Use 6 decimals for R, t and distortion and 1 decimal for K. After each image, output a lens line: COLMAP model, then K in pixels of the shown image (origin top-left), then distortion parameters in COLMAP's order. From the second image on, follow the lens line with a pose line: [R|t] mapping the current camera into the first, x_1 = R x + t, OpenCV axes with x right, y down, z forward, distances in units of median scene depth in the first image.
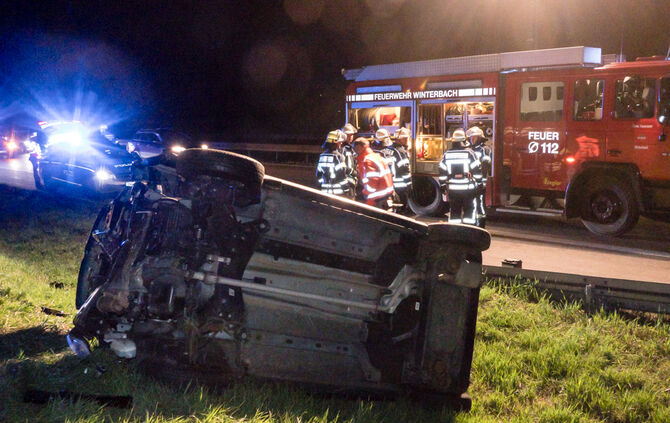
lens RADIAL K [[700.3, 0, 334.3], [0, 700.3, 209.8], [0, 0, 1]] dist [-0.019505, 0.000000]
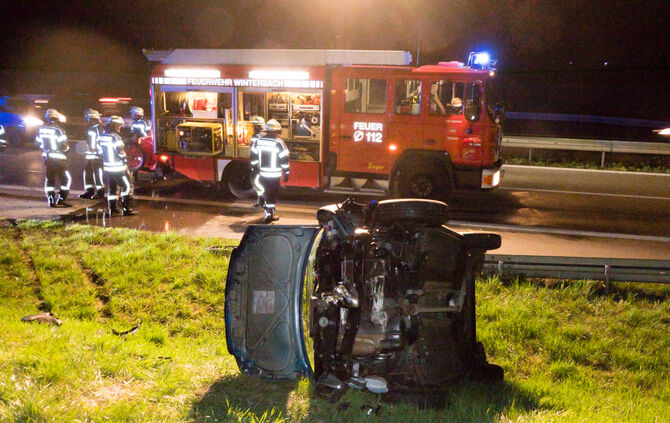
lens RADIAL K [[700.3, 0, 334.6], [0, 700.3, 212.7], [0, 0, 1]] dist [-0.019505, 0.000000]
pose [[0.854745, -0.072208, 0.514001, -0.332503], [0.032621, 0.995792, 0.085645, -0.061993], [-0.518022, -0.056437, 0.853503, 0.038153]]
